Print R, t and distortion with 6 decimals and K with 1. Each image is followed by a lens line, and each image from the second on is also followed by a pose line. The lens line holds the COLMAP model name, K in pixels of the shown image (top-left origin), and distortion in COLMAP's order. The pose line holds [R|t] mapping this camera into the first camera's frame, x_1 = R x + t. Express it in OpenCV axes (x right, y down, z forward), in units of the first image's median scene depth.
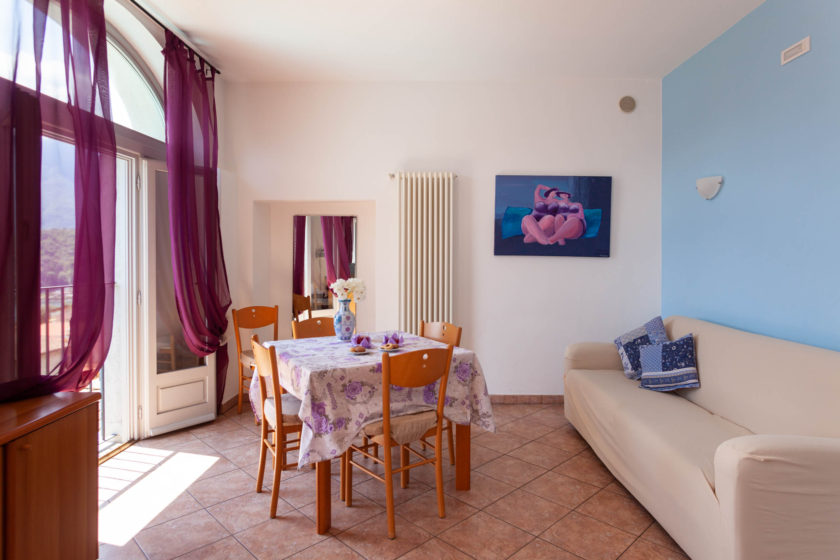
lens RADIAL K [[501.7, 0, 420.5], [0, 501.7, 257.9], [0, 0, 1]] dist [-0.001573, 0.002035]
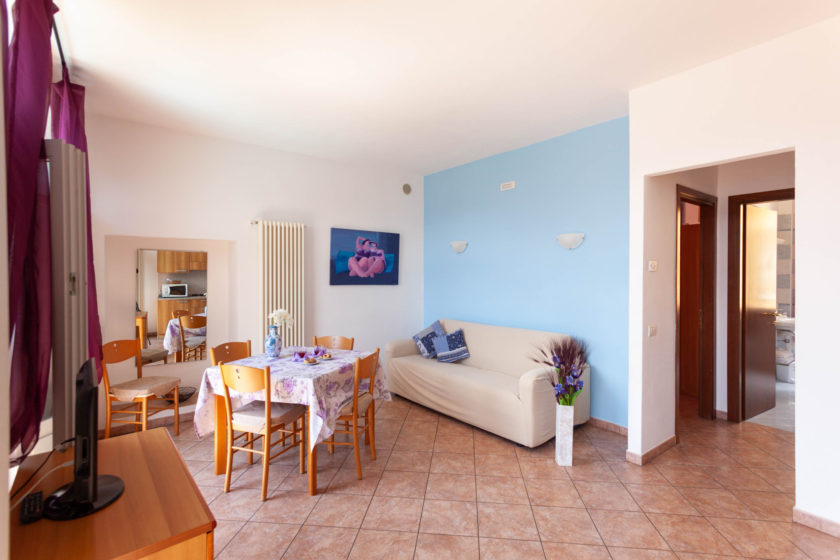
lens RADIAL K [[415.0, 0, 430.2], [0, 415.0, 274.7], [0, 0, 1]] dist [0.000652, 0.000257]
pose [[0.752752, -0.004767, 0.658287, -0.437050], [0.004444, 0.999988, 0.002160, -0.038600], [-0.658290, 0.001299, 0.752764, -0.049879]]
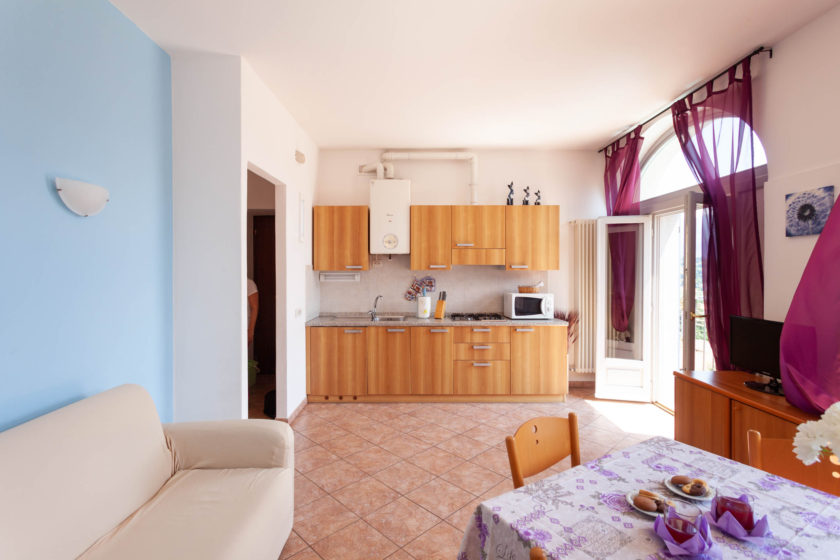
lens RADIAL K [[415.0, 0, 430.2], [0, 415.0, 274.7], [0, 0, 1]] dist [0.000652, 0.000257]
pose [[-0.997554, -0.000326, -0.069906, 0.101832], [-0.002443, 0.999541, 0.030197, -0.033686], [0.069864, 0.030293, -0.997096, 0.947301]]
